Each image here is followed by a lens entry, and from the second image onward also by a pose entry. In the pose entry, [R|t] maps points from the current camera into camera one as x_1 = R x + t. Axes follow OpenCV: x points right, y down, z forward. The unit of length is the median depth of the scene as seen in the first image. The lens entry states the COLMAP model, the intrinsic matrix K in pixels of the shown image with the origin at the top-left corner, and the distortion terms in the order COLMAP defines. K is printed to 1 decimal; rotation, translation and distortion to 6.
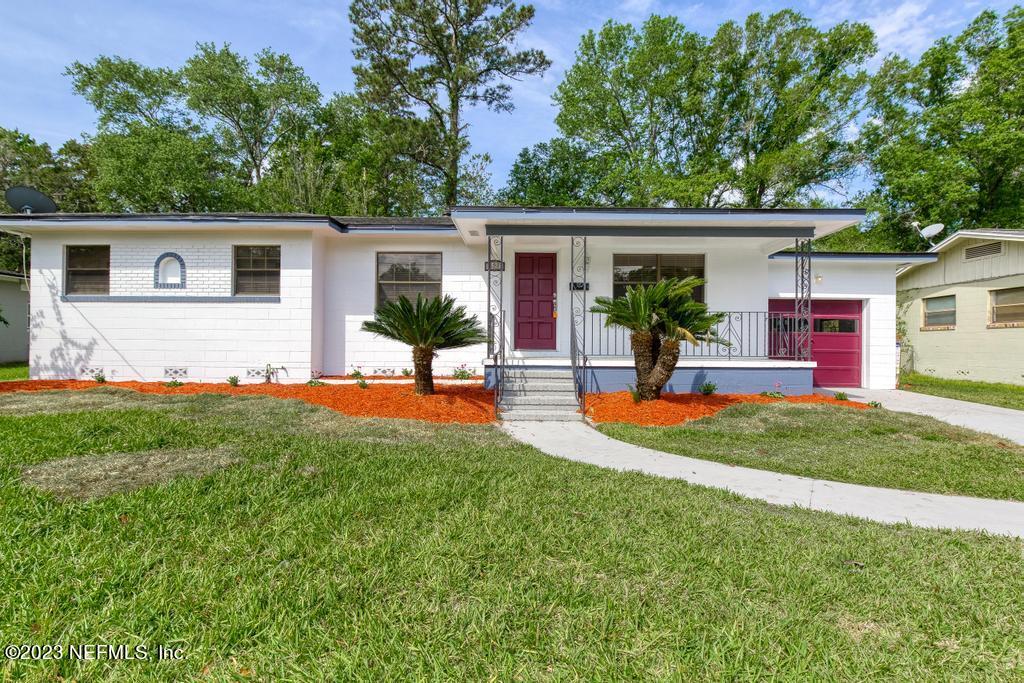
lens RADIAL K [[492.8, 0, 518.5], [0, 492.8, 348.7], [0, 0, 1]] dist [-0.003072, 0.000053]
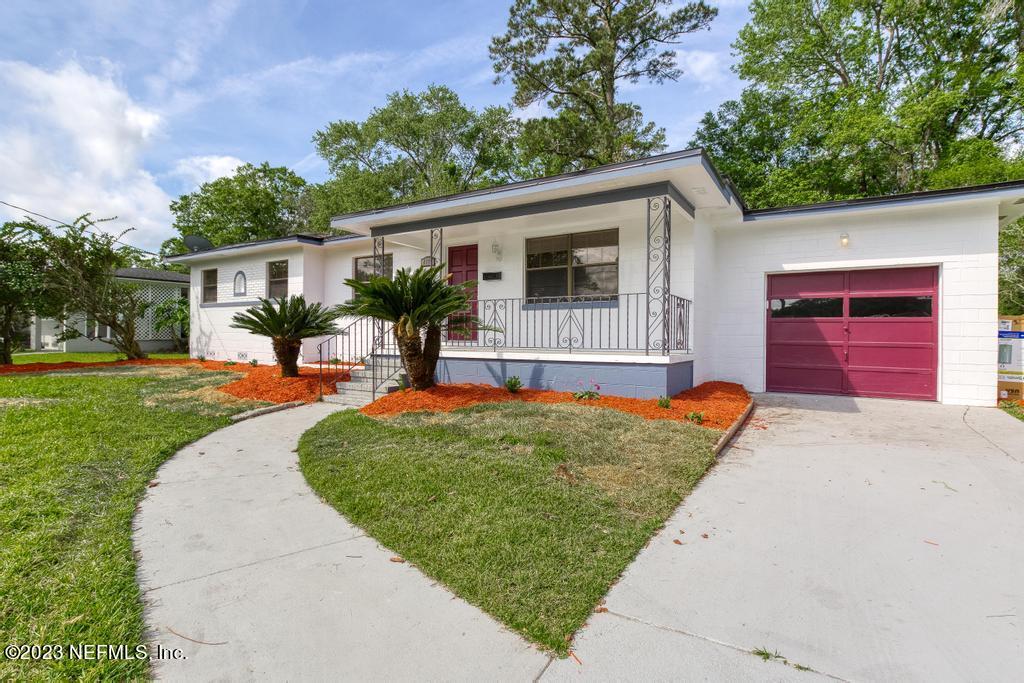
lens RADIAL K [[503.8, 0, 512.0], [0, 503.8, 341.5], [0, 0, 1]] dist [-0.004308, 0.000013]
pose [[0.851900, 0.004153, -0.523688, 0.565367], [-0.003010, 0.999991, 0.003033, 0.000751], [0.523696, -0.001007, 0.851905, 0.141459]]
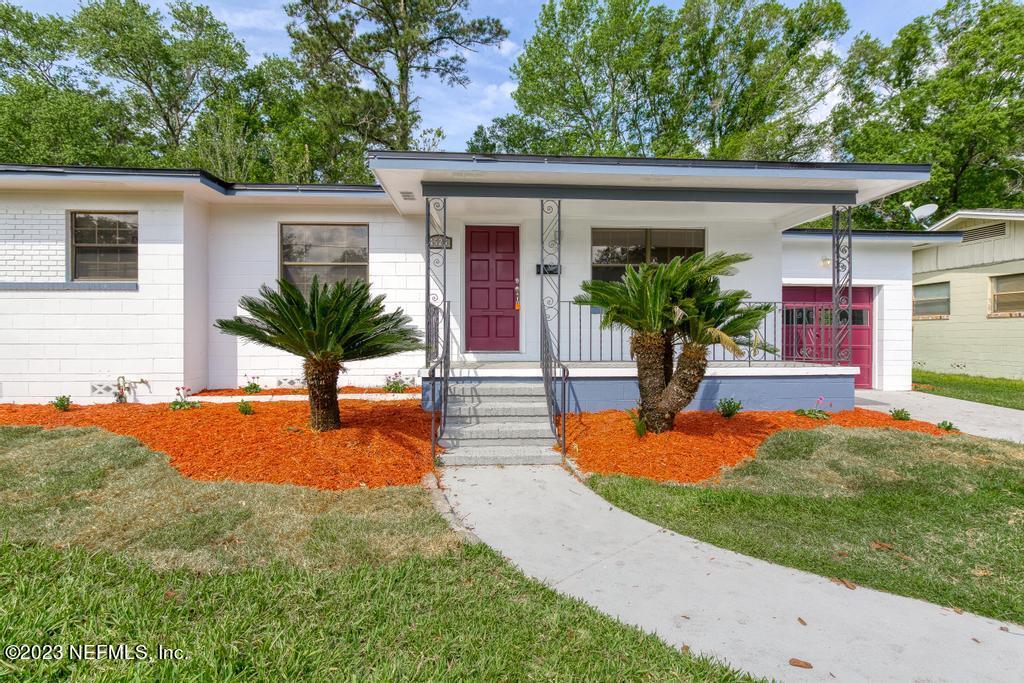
lens RADIAL K [[485.2, 0, 512.0], [0, 485.2, 341.5], [0, 0, 1]] dist [-0.002925, -0.000253]
pose [[0.997497, -0.008666, 0.070175, 0.009108], [0.007955, 0.999914, 0.010416, -0.017646], [-0.070259, -0.009832, 0.997480, 0.200410]]
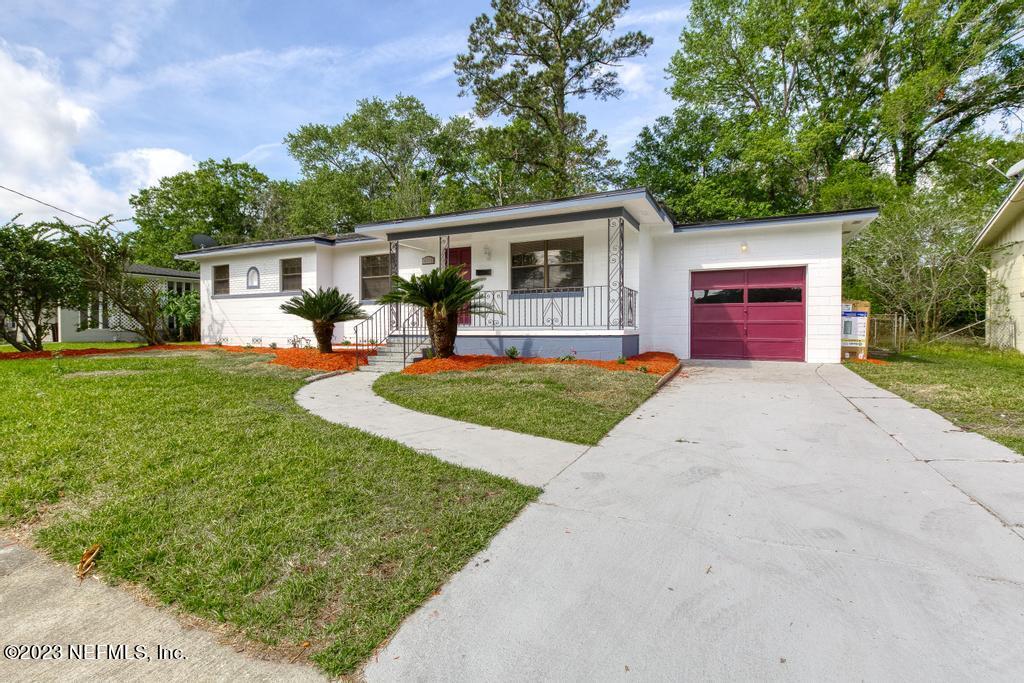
lens RADIAL K [[485.2, 0, 512.0], [0, 485.2, 341.5], [0, 0, 1]] dist [-0.002925, -0.000253]
pose [[0.901648, 0.002300, -0.432465, 0.593882], [0.008003, 0.999726, 0.022001, 0.017888], [0.432397, -0.023298, 0.901382, -0.058810]]
